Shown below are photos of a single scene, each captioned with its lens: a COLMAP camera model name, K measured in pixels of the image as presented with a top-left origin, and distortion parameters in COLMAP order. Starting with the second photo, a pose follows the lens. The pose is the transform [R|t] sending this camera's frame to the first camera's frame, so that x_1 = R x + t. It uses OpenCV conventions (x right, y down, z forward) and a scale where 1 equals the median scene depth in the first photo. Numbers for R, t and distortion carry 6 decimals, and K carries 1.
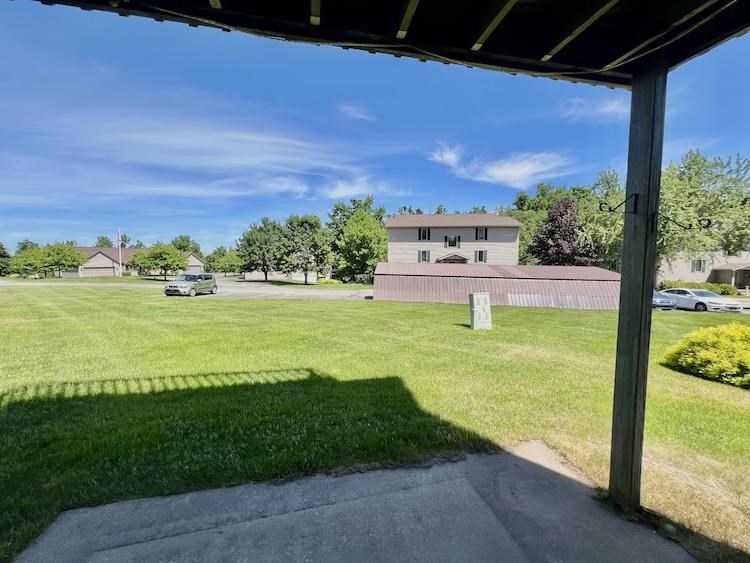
lens RADIAL K [[300.1, 0, 371.8], [0, 300.1, 283.9], [0, 0, 1]] dist [-0.000776, 0.000201]
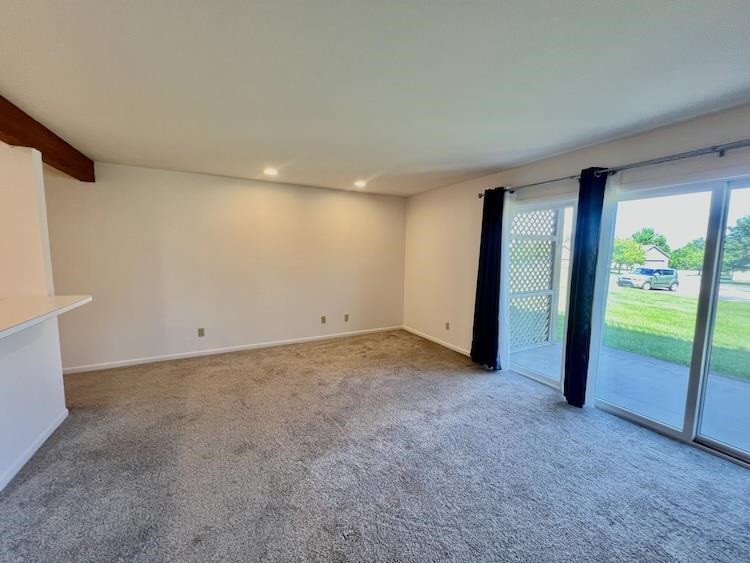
lens RADIAL K [[300.1, 0, 371.5], [0, 300.1, 282.7], [0, 0, 1]] dist [-0.000776, 0.000201]
pose [[0.273025, 0.103156, -0.956460, 0.066630], [-0.087563, 0.992772, 0.082077, 0.009357], [0.958014, 0.061341, 0.280084, -0.098337]]
